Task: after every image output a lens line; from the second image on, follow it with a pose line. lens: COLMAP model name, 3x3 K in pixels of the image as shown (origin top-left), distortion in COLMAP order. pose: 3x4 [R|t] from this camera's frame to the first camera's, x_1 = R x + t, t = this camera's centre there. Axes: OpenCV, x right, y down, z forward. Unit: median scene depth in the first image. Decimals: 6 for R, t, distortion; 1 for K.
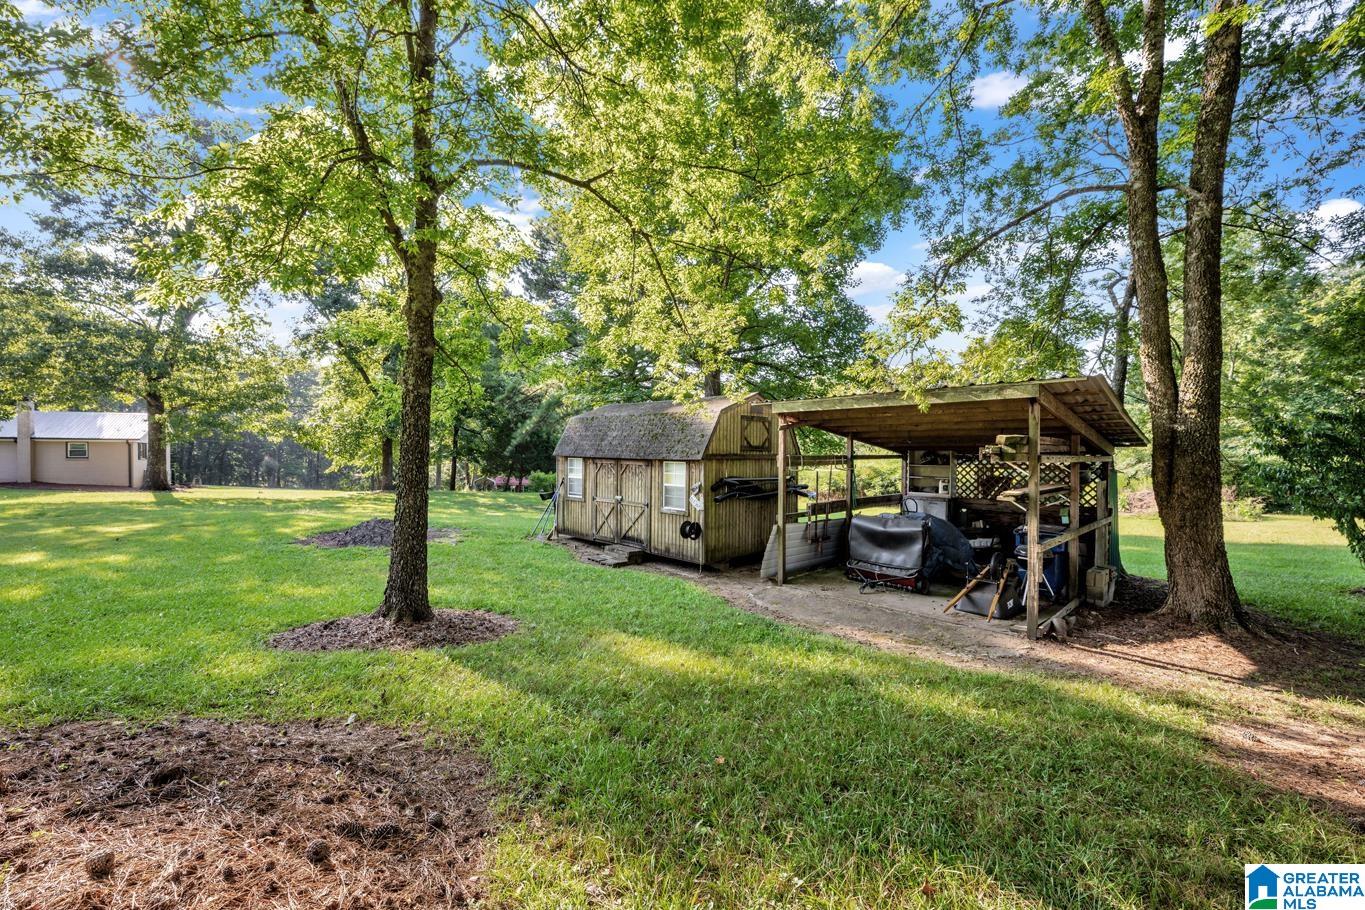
lens RADIAL K [[541.4, 0, 682.0], [0, 541.4, 458.1], [0, 0, 1]] dist [0.000377, 0.000109]
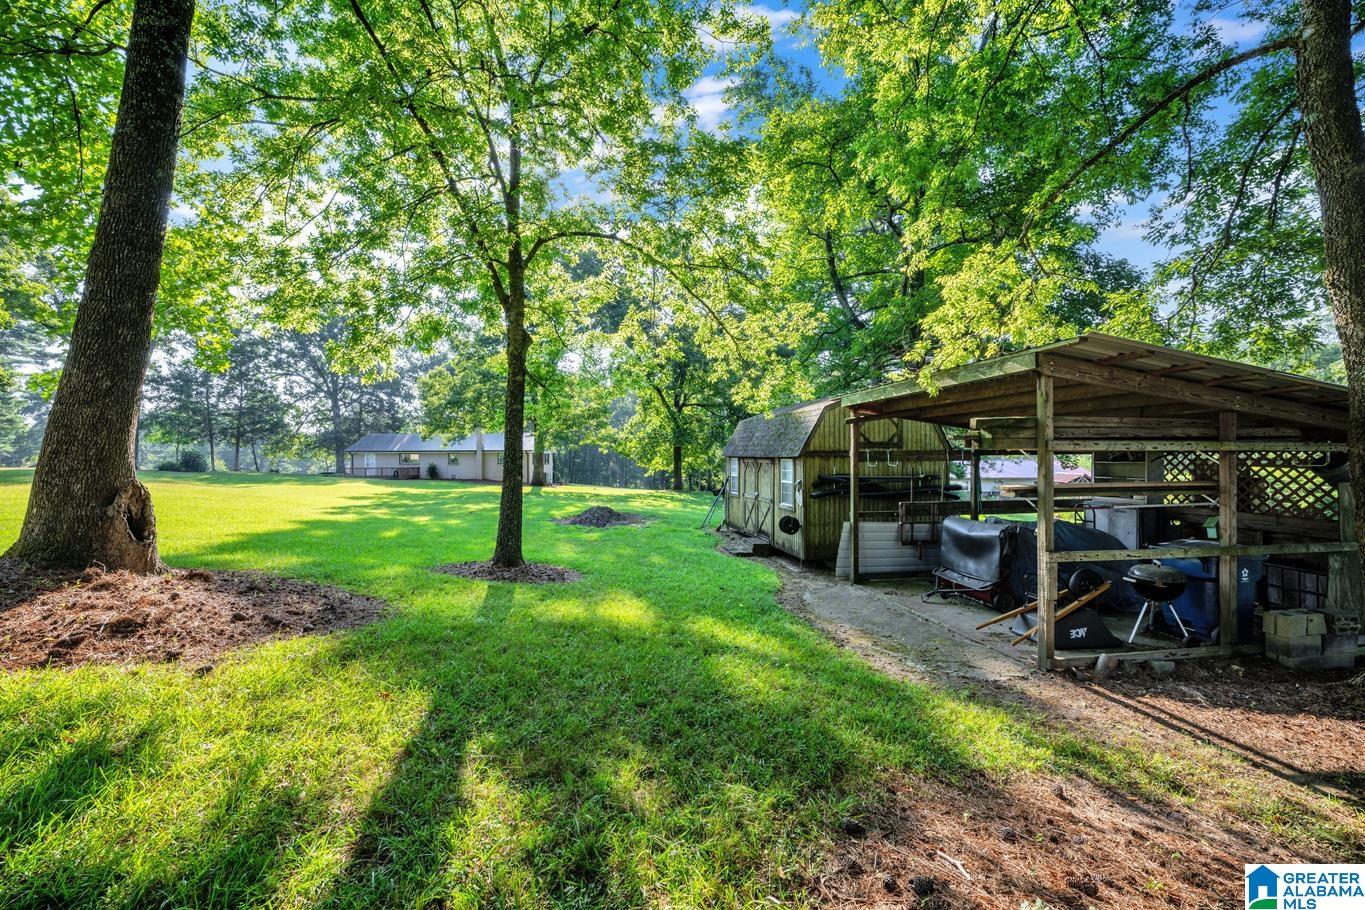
lens RADIAL K [[541.4, 0, 679.1], [0, 541.4, 457.1], [0, 0, 1]] dist [0.000377, 0.000109]
pose [[0.838549, -0.010443, -0.544726, 0.510134], [0.002776, 0.999885, -0.014896, 0.023592], [0.544819, 0.010979, 0.838482, 0.025413]]
